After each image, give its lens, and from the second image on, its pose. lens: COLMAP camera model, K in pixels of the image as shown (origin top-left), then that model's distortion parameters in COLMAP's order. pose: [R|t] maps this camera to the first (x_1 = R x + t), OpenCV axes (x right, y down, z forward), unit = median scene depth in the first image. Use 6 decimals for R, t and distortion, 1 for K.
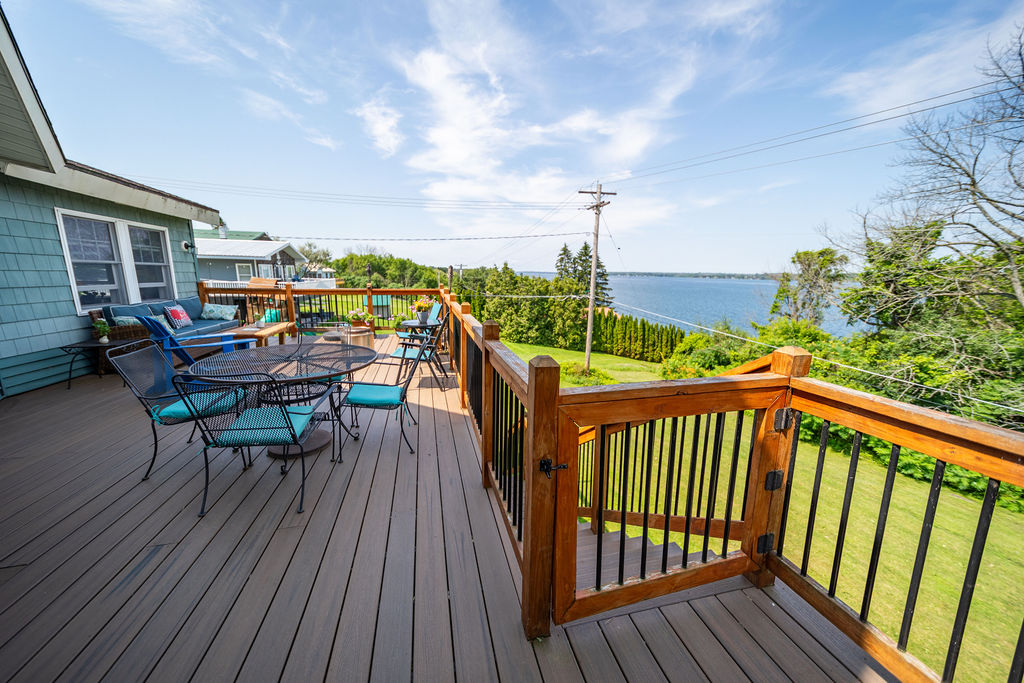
lens RADIAL K [[353.7, 0, 510.7], [0, 353.7, 337.7], [0, 0, 1]] dist [0.008616, -0.000004]
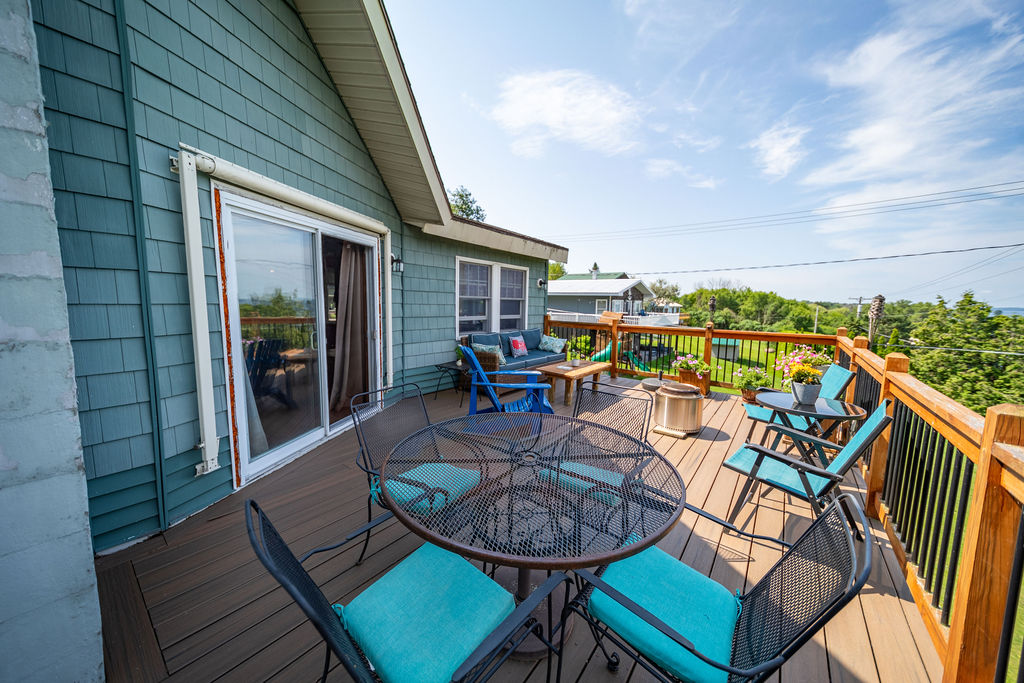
lens RADIAL K [[353.7, 0, 510.7], [0, 353.7, 337.7], [0, 0, 1]] dist [0.008616, -0.000004]
pose [[0.618640, 0.075664, -0.782023, -0.076214], [-0.150805, 0.988280, -0.023678, -0.040955], [0.771066, 0.132581, 0.622800, 0.223581]]
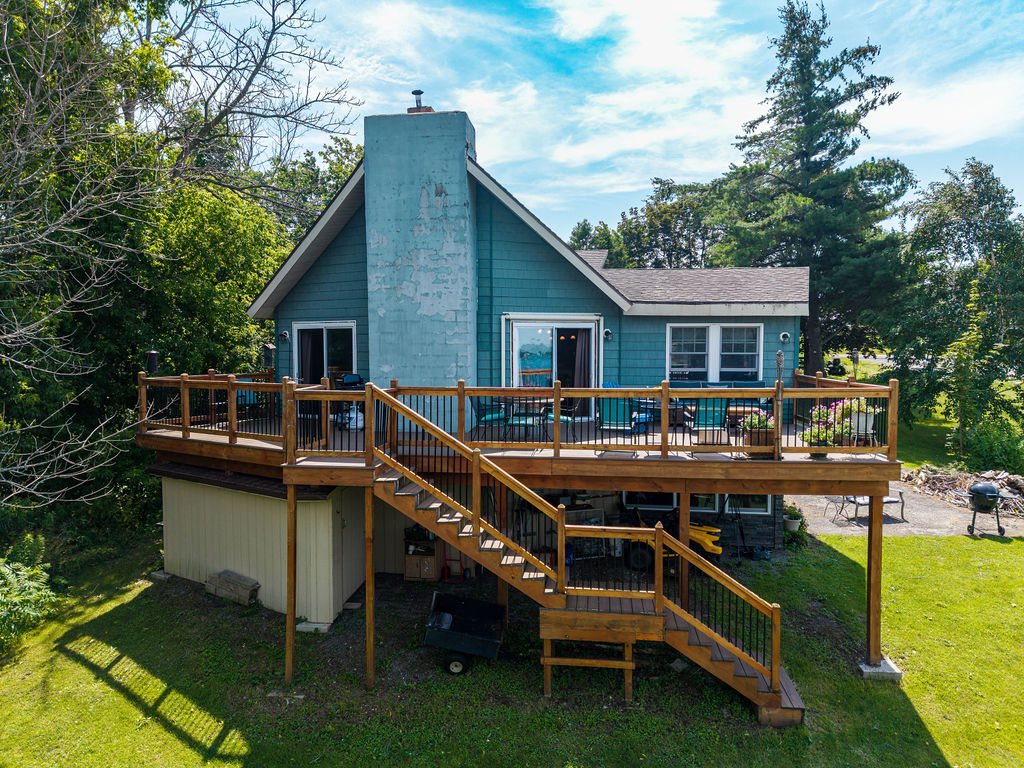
lens RADIAL K [[664.7, 0, 512.0], [0, 664.7, 384.0], [0, 0, 1]] dist [0.002798, -0.031230]
pose [[-0.371270, 0.035472, -0.927847, 1.138640], [-0.169615, 0.979865, 0.105331, -0.160717], [0.912902, 0.196483, -0.357778, 0.854408]]
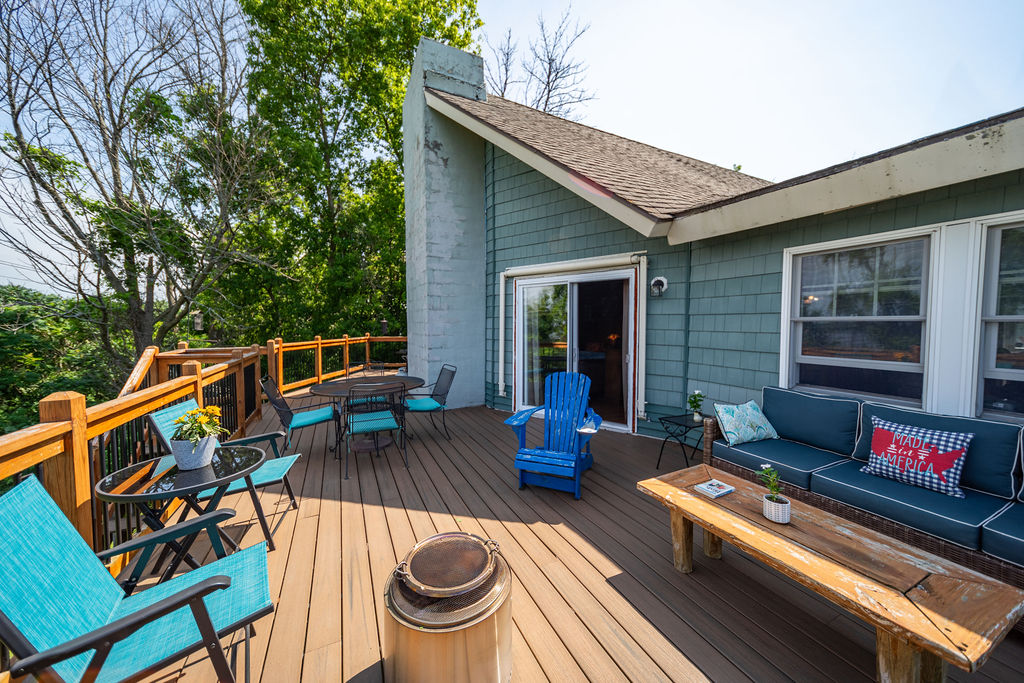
lens RADIAL K [[353.7, 0, 510.7], [0, 353.7, 337.7], [0, 0, 1]] dist [0.008616, -0.000004]
pose [[-0.976642, -0.003331, -0.214845, -0.312369], [-0.050036, 0.975917, 0.212325, -0.174169], [0.208964, 0.218116, -0.953289, 0.905617]]
